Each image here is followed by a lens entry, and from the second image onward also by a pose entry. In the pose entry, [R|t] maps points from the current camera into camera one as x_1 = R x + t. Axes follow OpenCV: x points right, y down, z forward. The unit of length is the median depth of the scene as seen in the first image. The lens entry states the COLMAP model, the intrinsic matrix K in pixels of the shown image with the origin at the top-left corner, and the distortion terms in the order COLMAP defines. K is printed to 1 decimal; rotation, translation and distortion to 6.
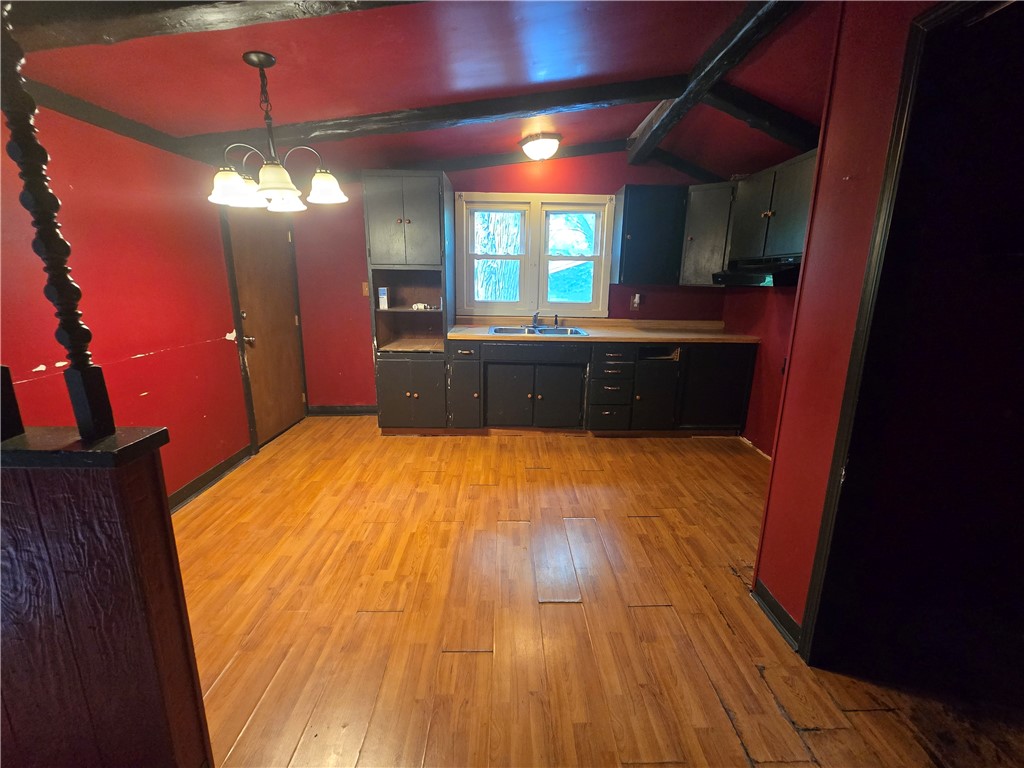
lens RADIAL K [[416.5, 0, 514.7], [0, 416.5, 377.9], [0, 0, 1]] dist [-0.001343, 0.001785]
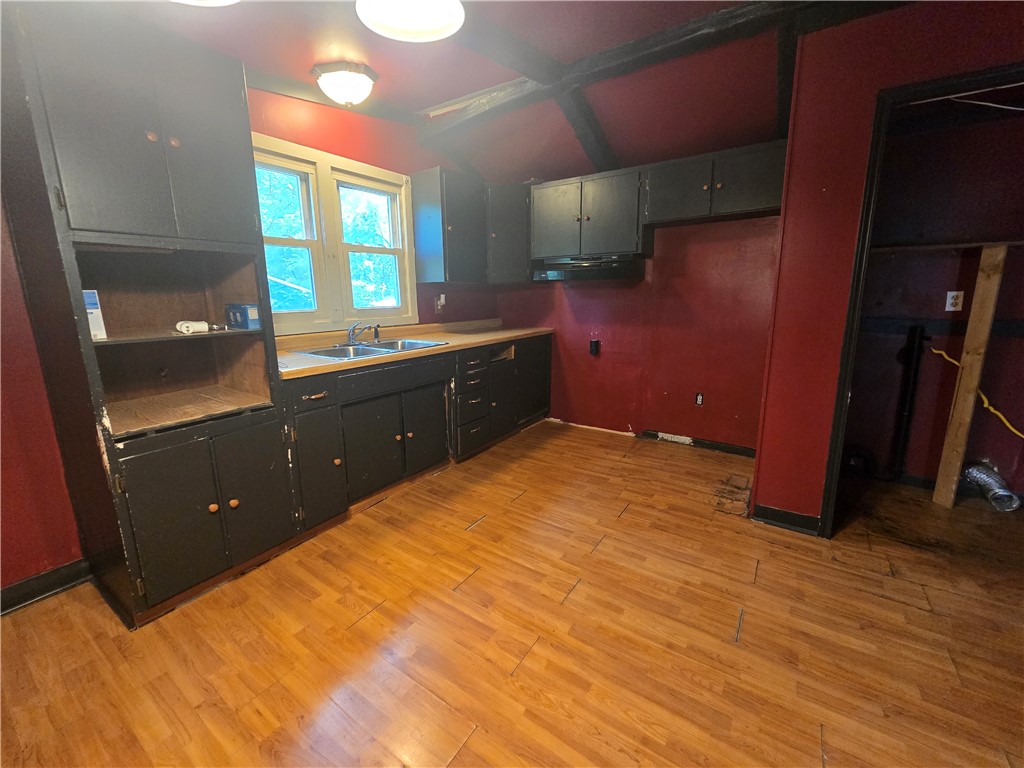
lens RADIAL K [[416.5, 0, 513.3], [0, 416.5, 377.3], [0, 0, 1]] dist [-0.001343, 0.001785]
pose [[0.577677, -0.182854, 0.795521, -0.422208], [0.205740, 0.975738, 0.074877, -0.075176], [-0.789912, 0.120416, 0.601281, 0.428832]]
